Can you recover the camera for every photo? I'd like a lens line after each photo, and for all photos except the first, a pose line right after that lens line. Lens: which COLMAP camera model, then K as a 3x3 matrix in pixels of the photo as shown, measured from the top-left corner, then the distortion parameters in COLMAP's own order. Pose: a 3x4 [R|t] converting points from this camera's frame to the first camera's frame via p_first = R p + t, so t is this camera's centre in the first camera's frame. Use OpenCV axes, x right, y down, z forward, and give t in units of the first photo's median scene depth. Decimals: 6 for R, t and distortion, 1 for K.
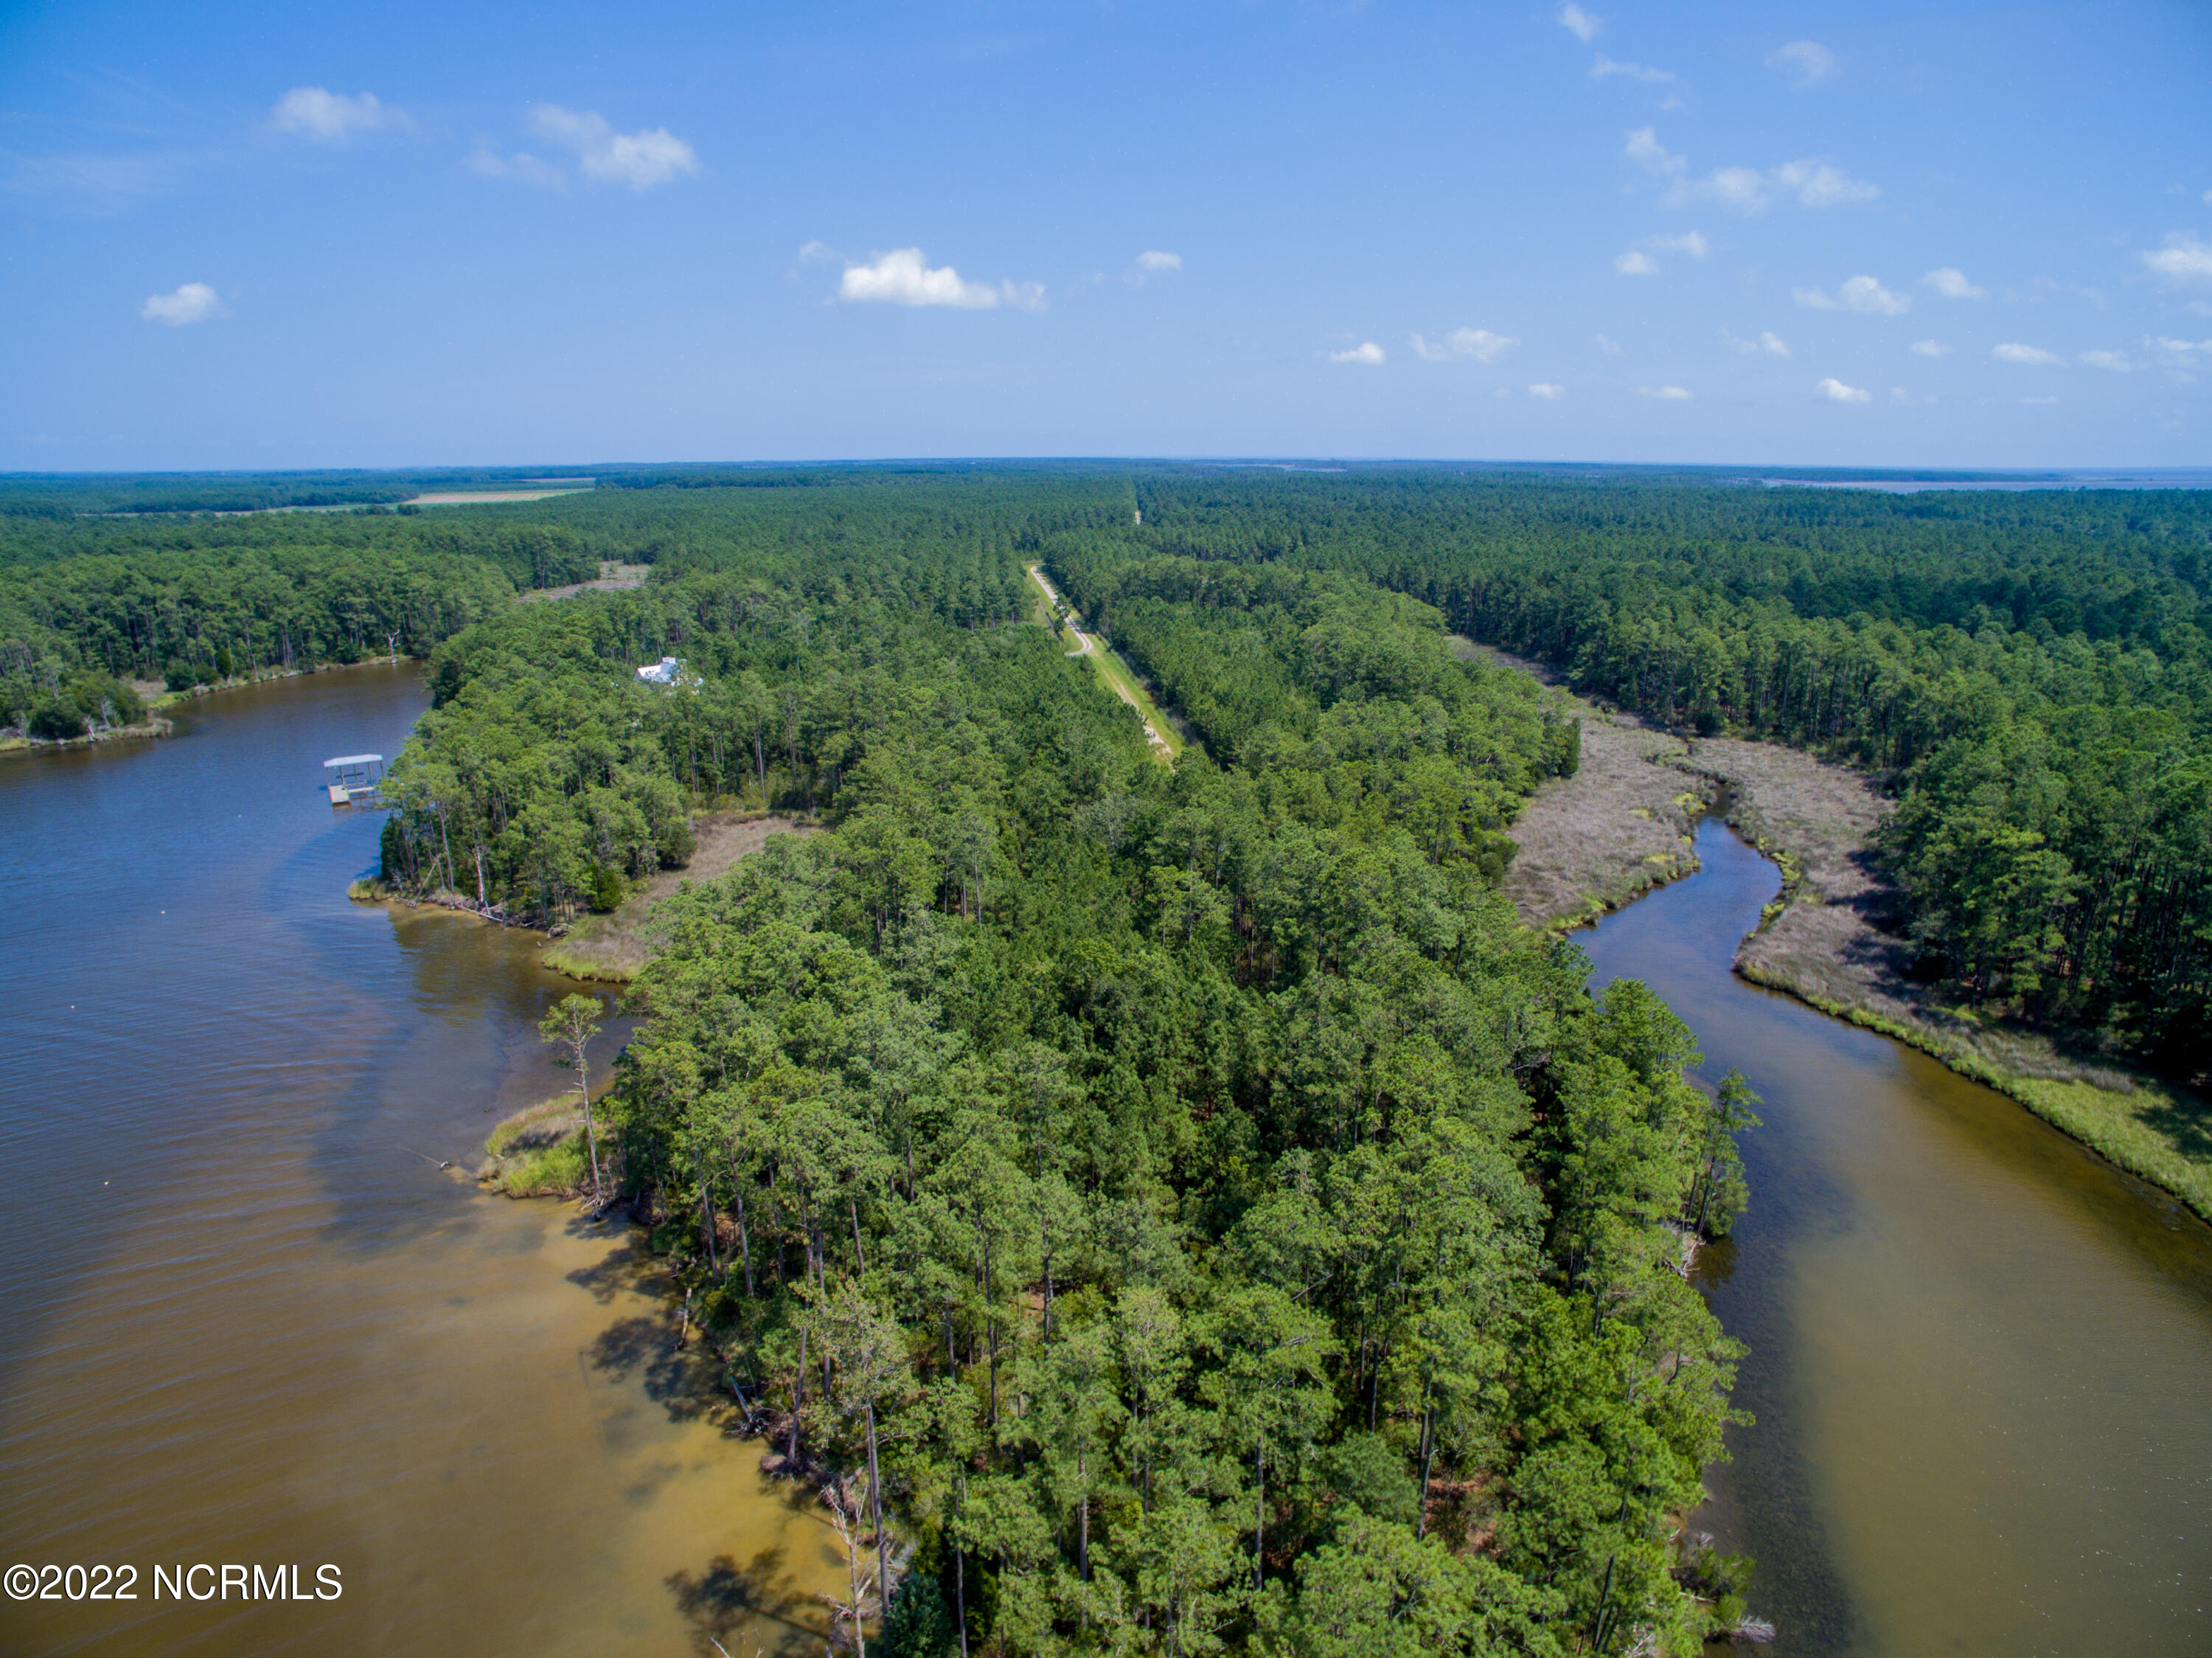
lens RADIAL K [[1332.8, 0, 1113.6], [0, 1332.8, 827.2], [0, 0, 1]] dist [-0.126376, 0.092015]
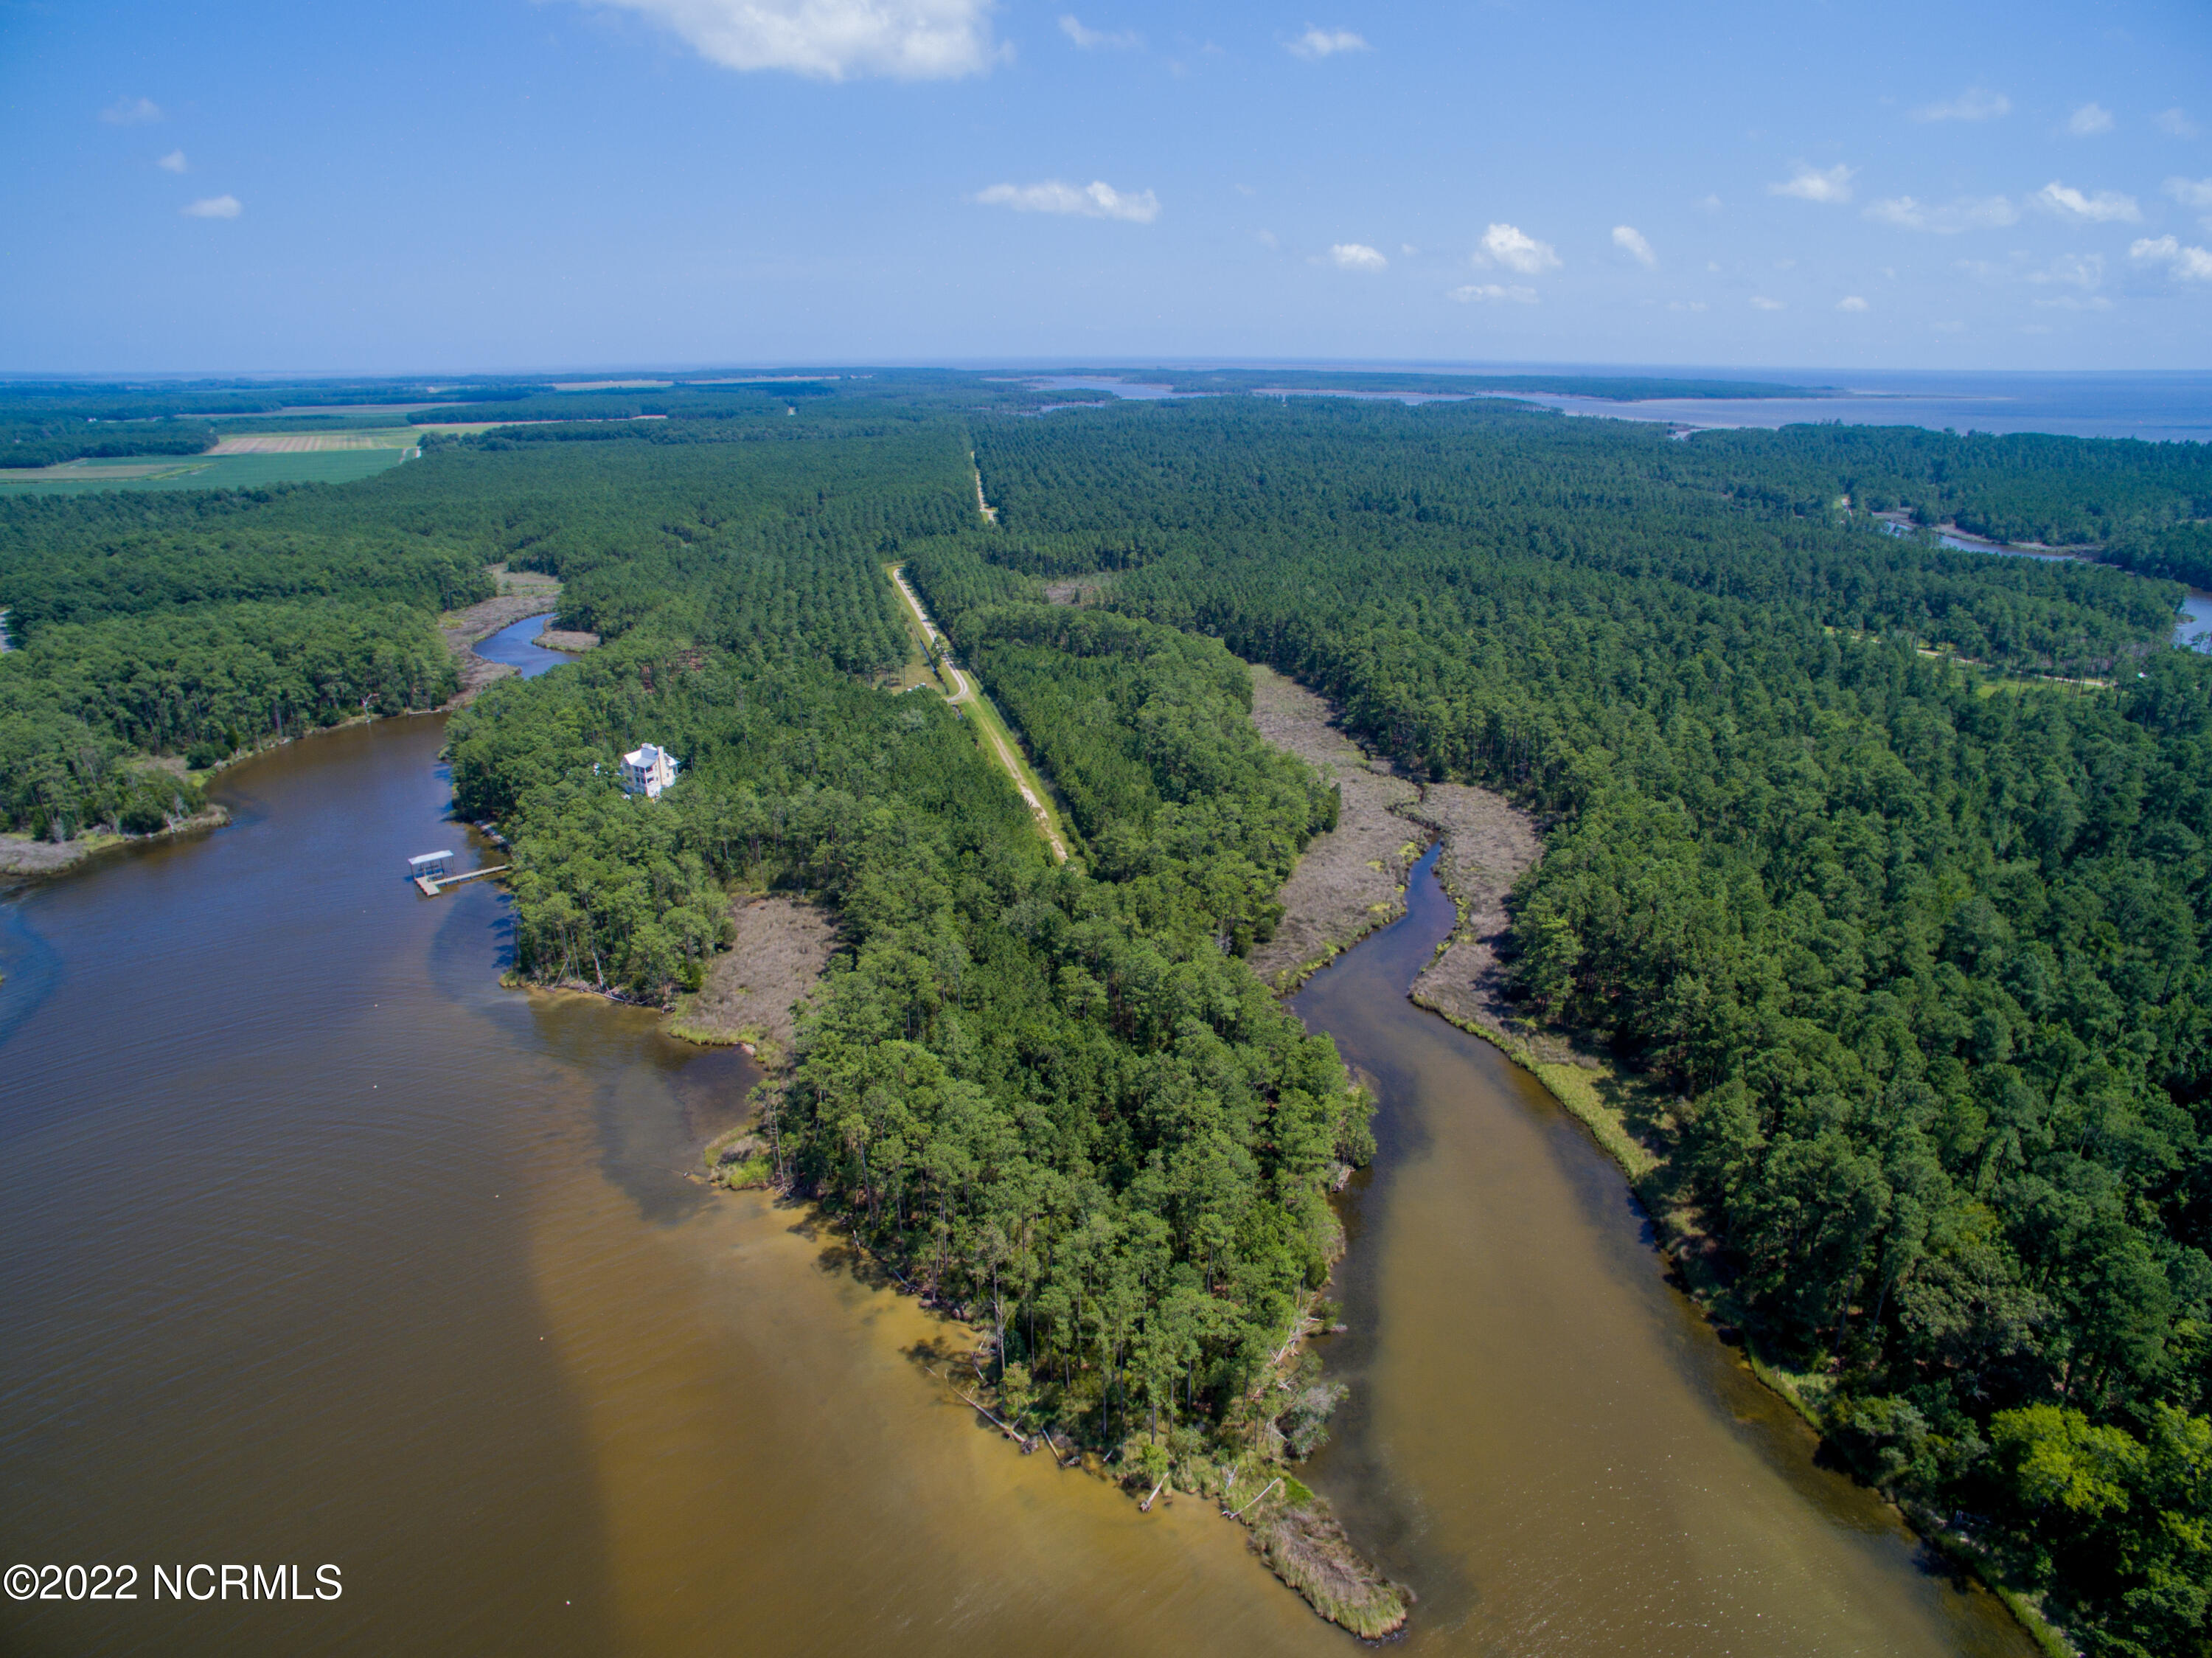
lens RADIAL K [[1296.6, 0, 1106.0], [0, 1296.6, 829.0], [0, 0, 1]] dist [-0.119530, 0.081354]
pose [[0.992775, -0.044671, 0.111369, -0.084120], [0.037826, 0.997307, 0.062836, -0.231137], [-0.113876, -0.058169, 0.991791, -0.599229]]
